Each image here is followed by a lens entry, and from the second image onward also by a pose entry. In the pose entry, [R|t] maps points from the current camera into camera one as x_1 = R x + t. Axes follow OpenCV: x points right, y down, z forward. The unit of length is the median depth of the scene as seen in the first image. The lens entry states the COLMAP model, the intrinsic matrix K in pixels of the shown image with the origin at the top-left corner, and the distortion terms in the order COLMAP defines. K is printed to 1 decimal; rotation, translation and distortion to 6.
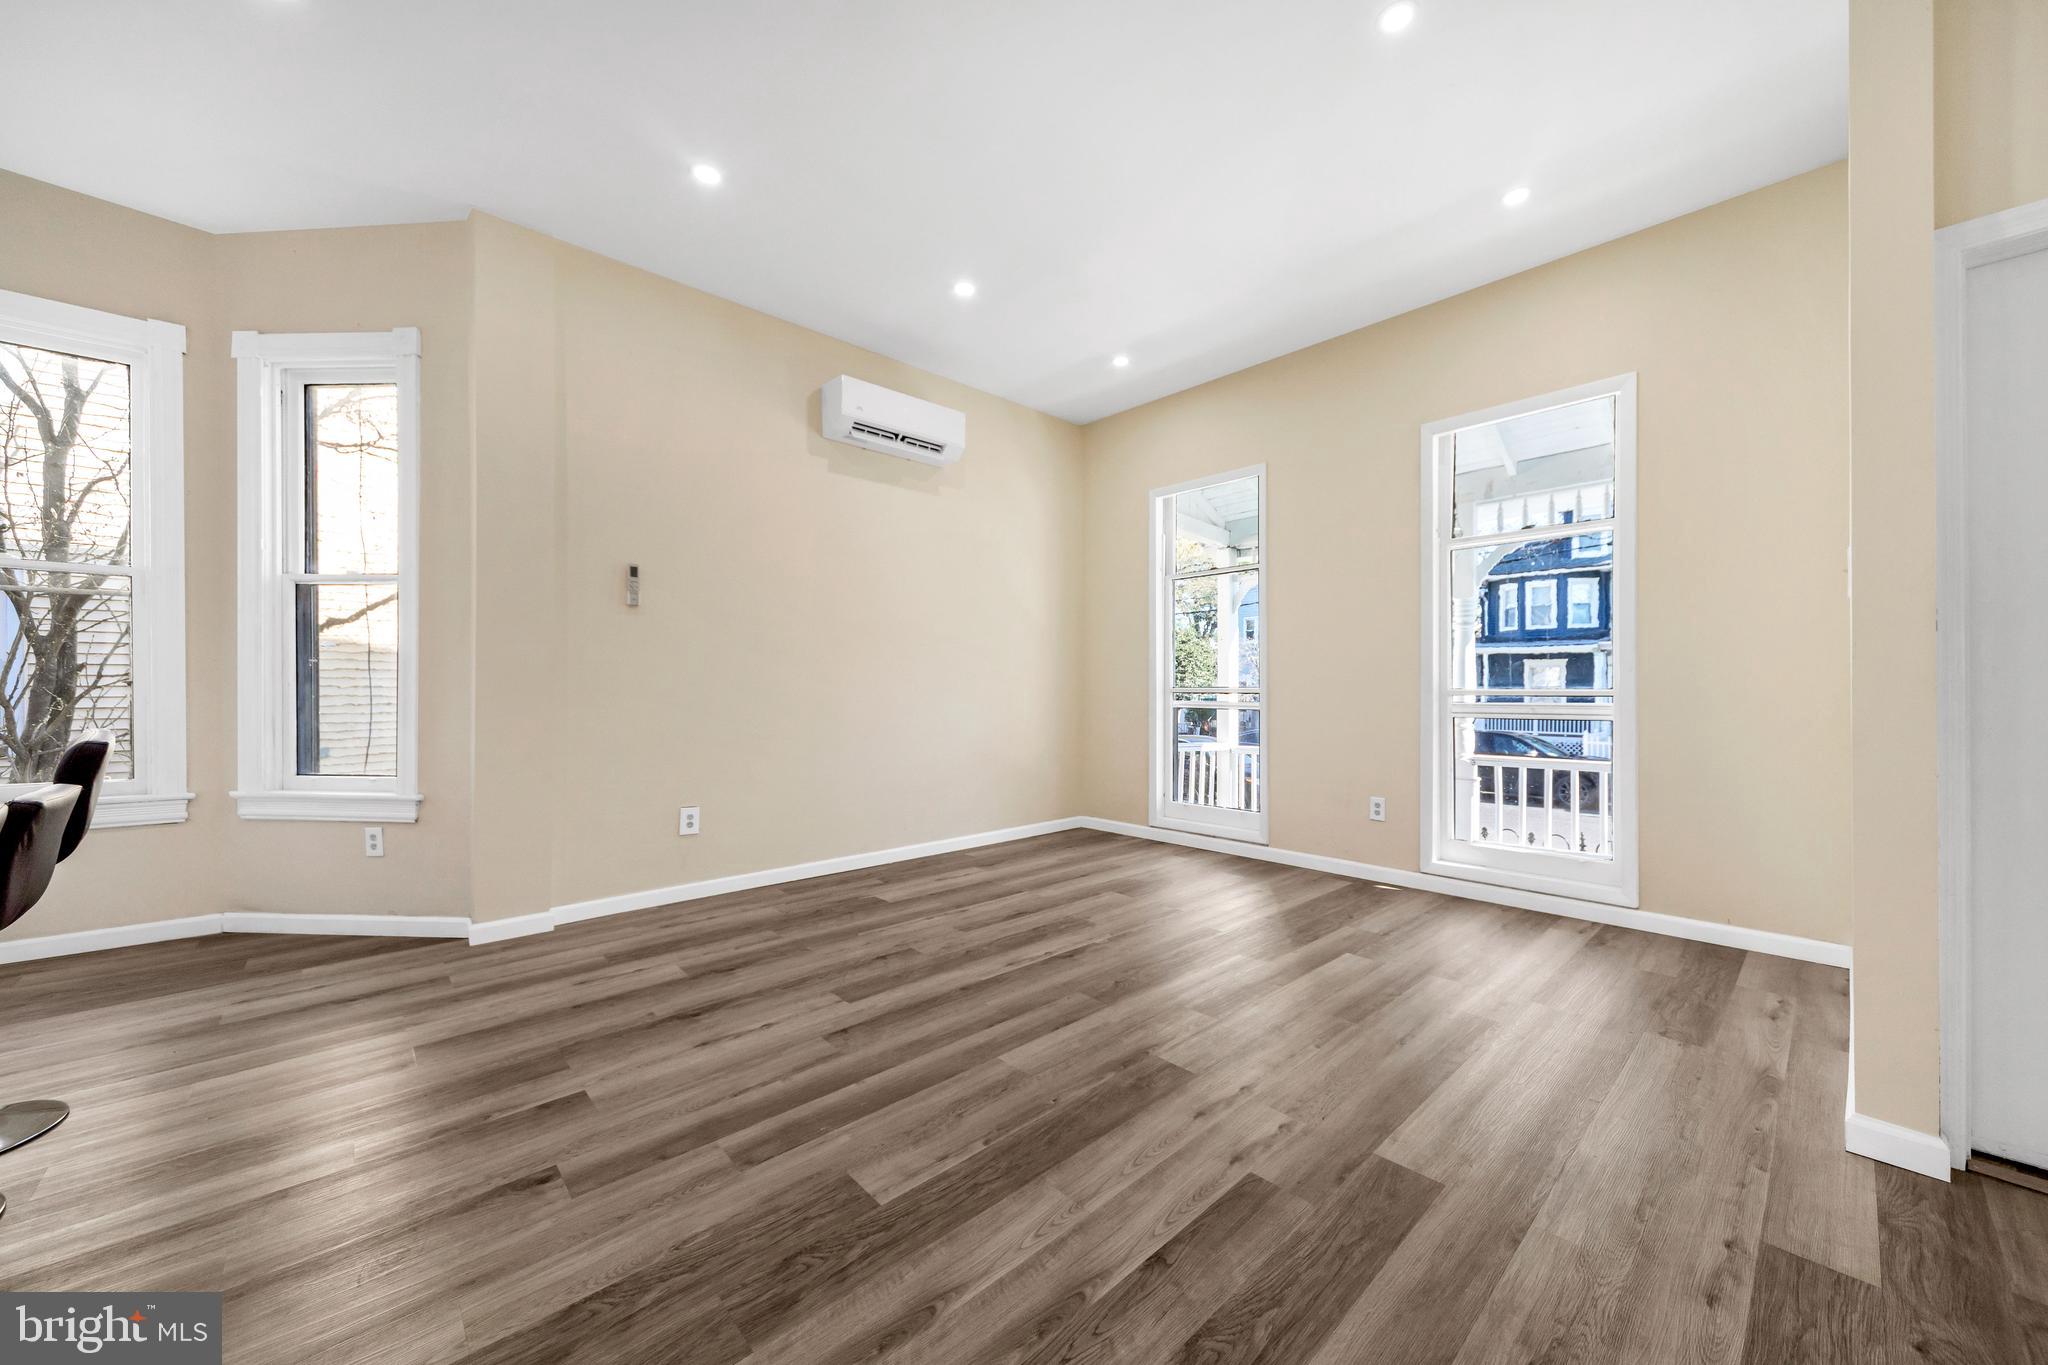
lens RADIAL K [[750.4, 0, 1035.9], [0, 750.4, 688.3], [0, 0, 1]] dist [-0.000383, -0.000161]
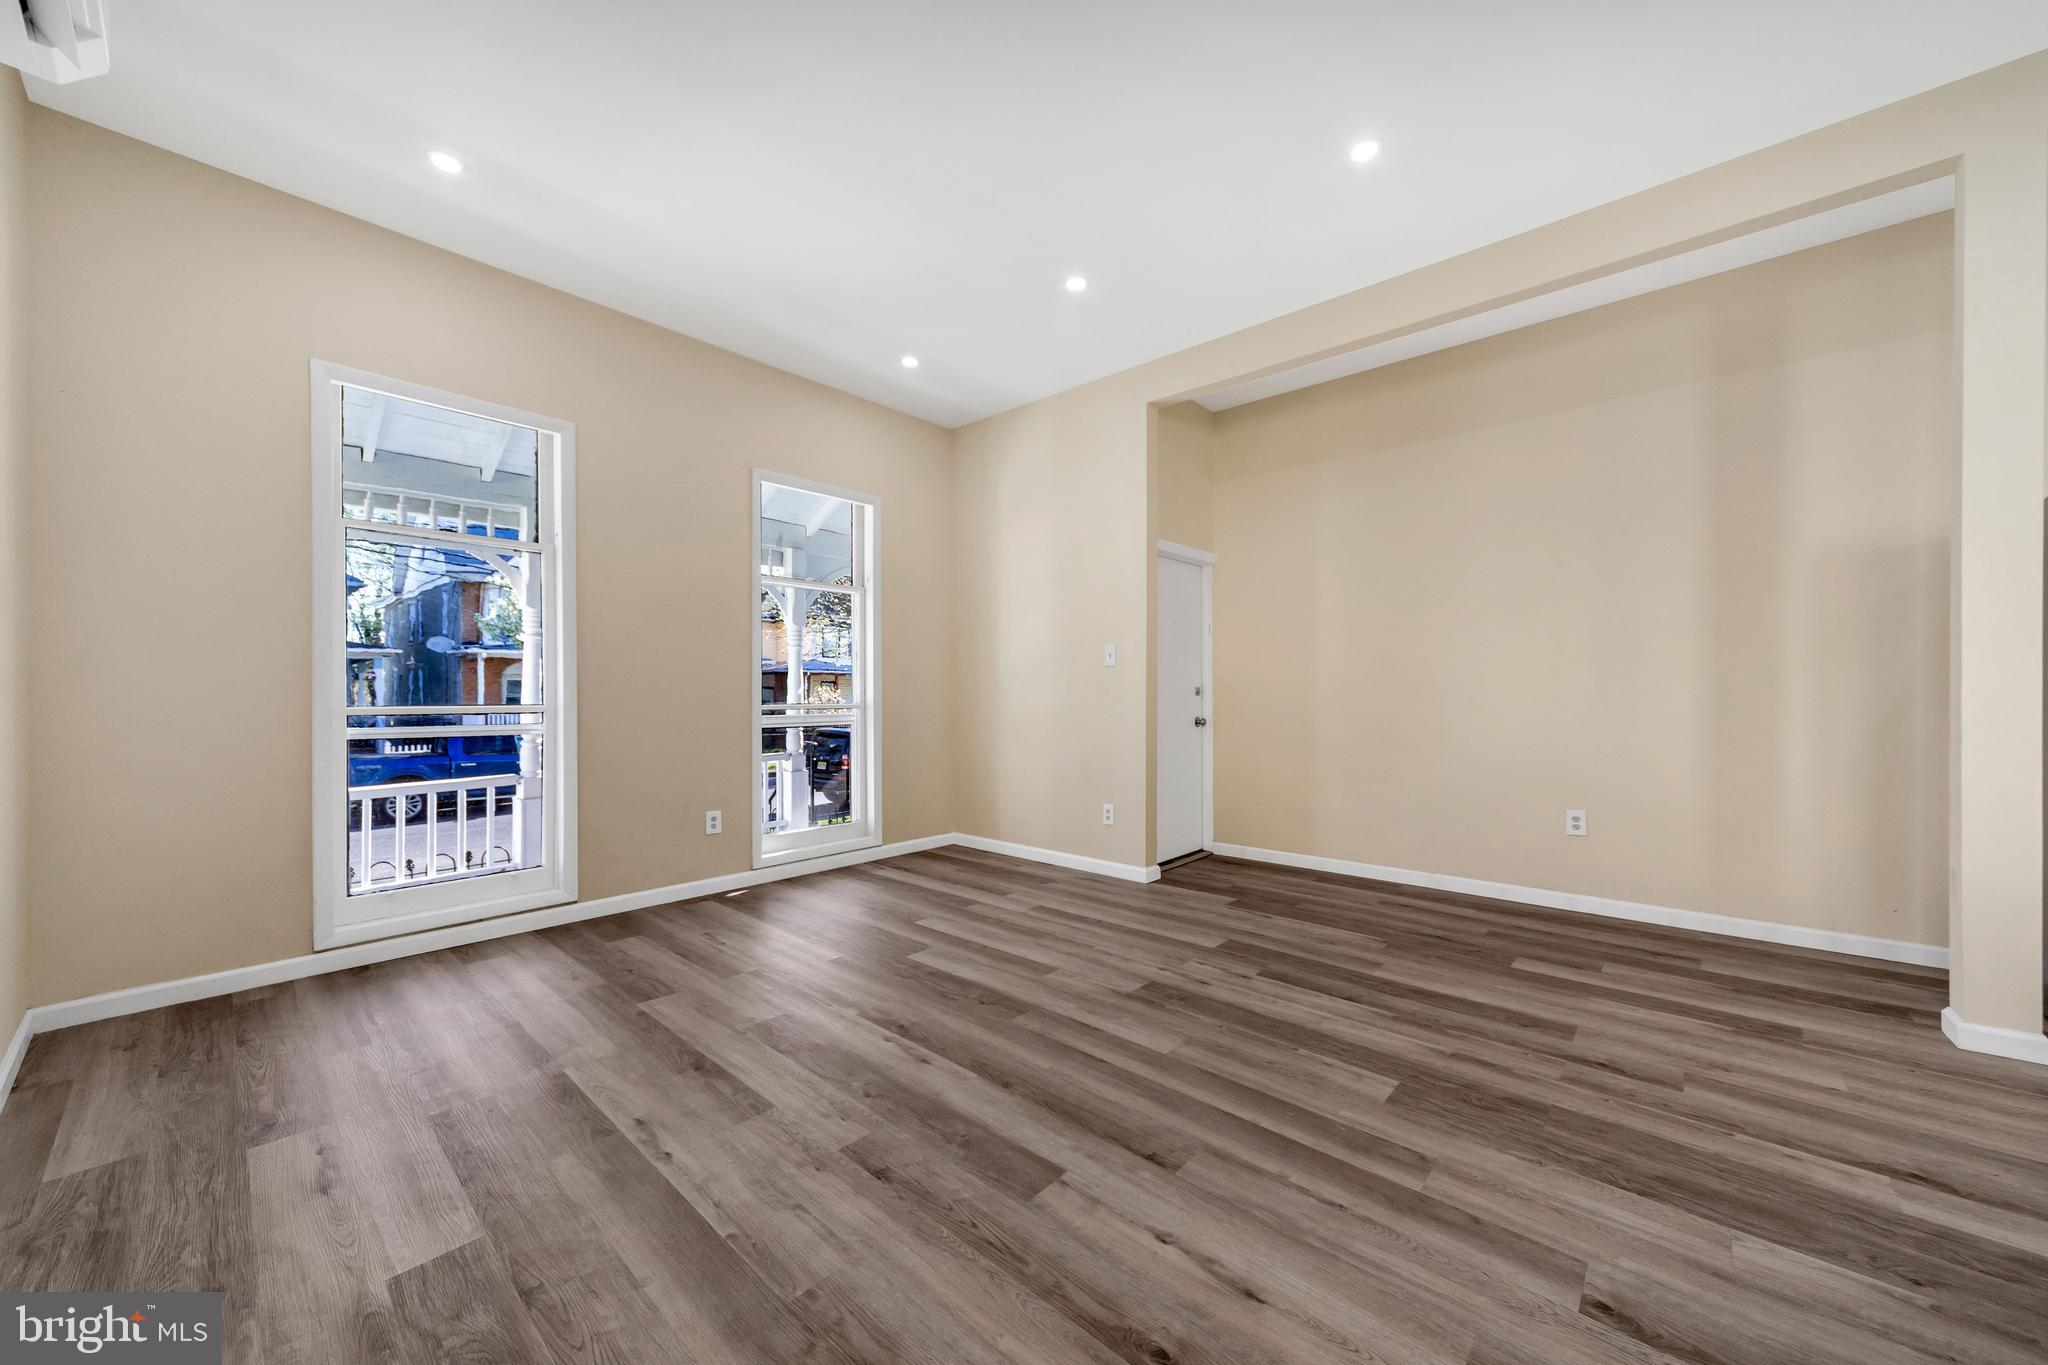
lens RADIAL K [[705.0, 0, 1022.2], [0, 705.0, 689.5], [0, 0, 1]] dist [-0.000308, 0.000067]
pose [[-0.056219, 0.007548, 0.998390, -1.183549], [0.005868, 0.999957, -0.007229, -0.026391], [-0.998401, 0.005452, -0.056261, 1.416433]]
